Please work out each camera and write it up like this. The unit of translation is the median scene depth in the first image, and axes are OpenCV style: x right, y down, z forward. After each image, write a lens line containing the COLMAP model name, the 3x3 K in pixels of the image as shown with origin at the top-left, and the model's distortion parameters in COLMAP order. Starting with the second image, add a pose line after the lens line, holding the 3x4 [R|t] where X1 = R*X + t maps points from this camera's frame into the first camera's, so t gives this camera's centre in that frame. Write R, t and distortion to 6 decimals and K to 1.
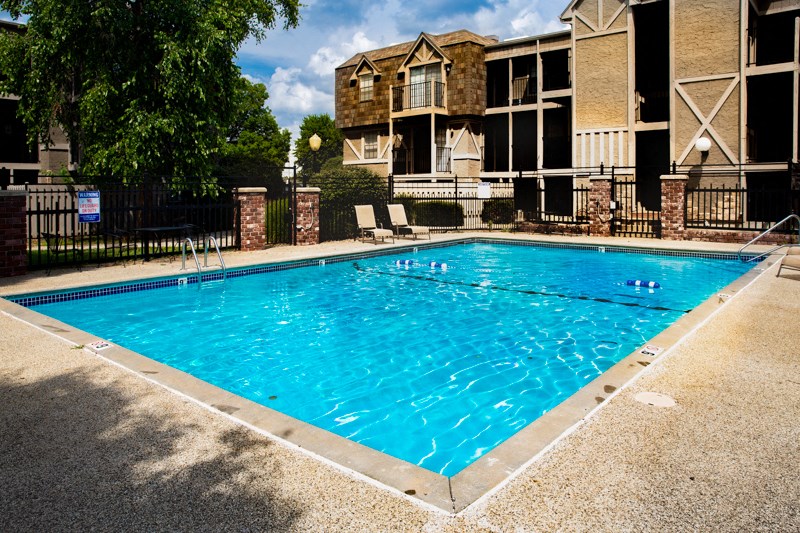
lens RADIAL K [[562.5, 0, 400.0], [0, 562.5, 266.5], [0, 0, 1]] dist [-0.119233, 0.101374]
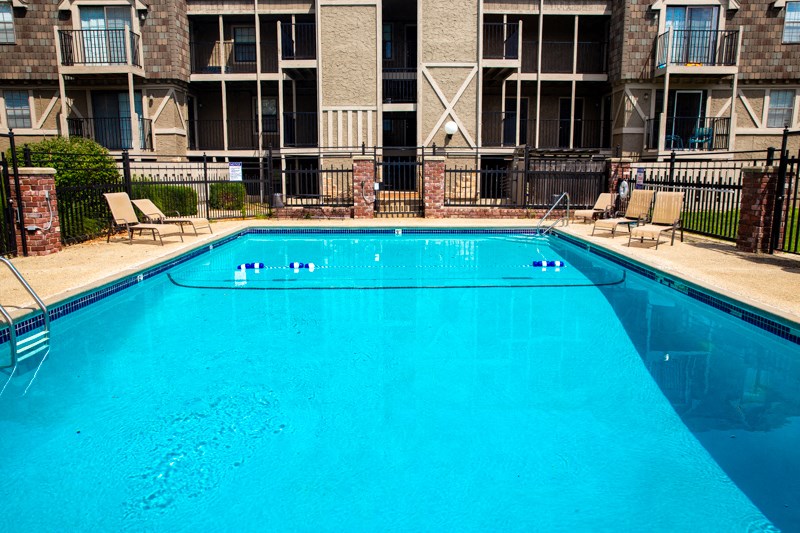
lens RADIAL K [[545.7, 0, 398.6], [0, 545.7, 305.0], [0, 0, 1]] dist [-0.065939, 0.052900]
pose [[0.770570, -0.146193, 0.620362, -0.214913], [0.079622, 0.987794, 0.133880, -0.026062], [-0.632362, -0.053770, 0.772804, 0.194376]]
